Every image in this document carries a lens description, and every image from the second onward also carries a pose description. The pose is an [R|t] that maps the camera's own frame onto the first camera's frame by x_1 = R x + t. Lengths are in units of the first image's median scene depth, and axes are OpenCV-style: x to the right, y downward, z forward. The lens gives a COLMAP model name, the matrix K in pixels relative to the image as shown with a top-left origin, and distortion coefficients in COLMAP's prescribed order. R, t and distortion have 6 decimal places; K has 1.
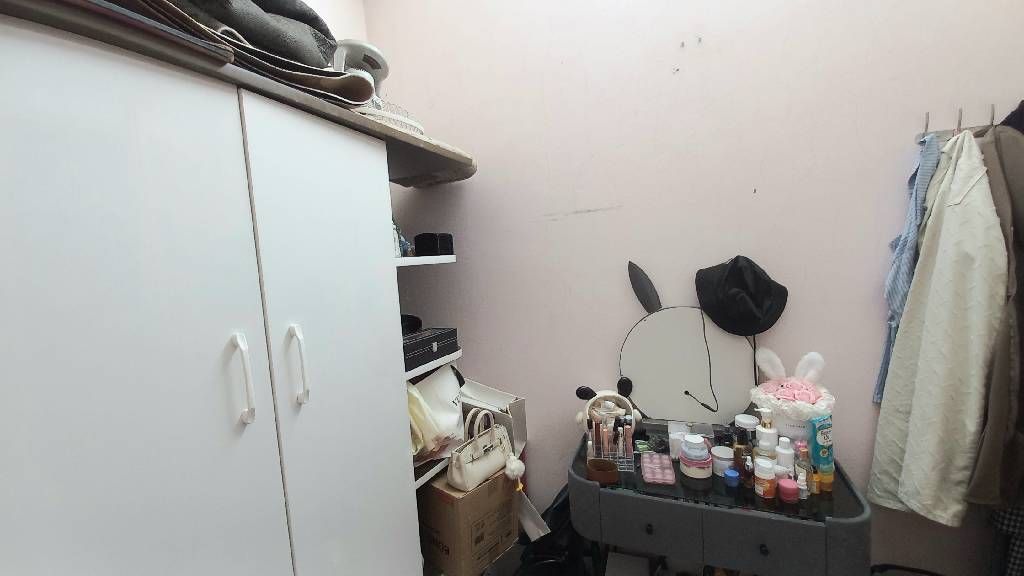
lens RADIAL K [[404.8, 0, 514.7], [0, 404.8, 285.9], [0, 0, 1]] dist [0.015875, -0.013724]
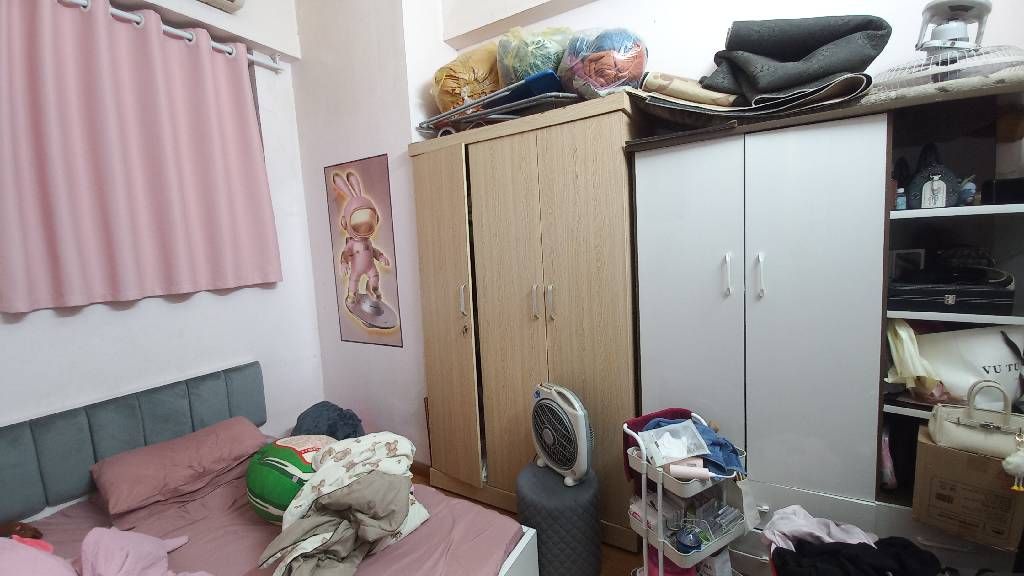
lens RADIAL K [[404.8, 0, 514.7], [0, 404.8, 285.9], [0, 0, 1]] dist [0.015875, -0.013724]
pose [[-0.093743, 0.170954, -0.980809, 1.029320], [-0.016258, 0.984753, 0.173196, -0.046453], [0.995464, 0.032182, -0.089534, 0.035422]]
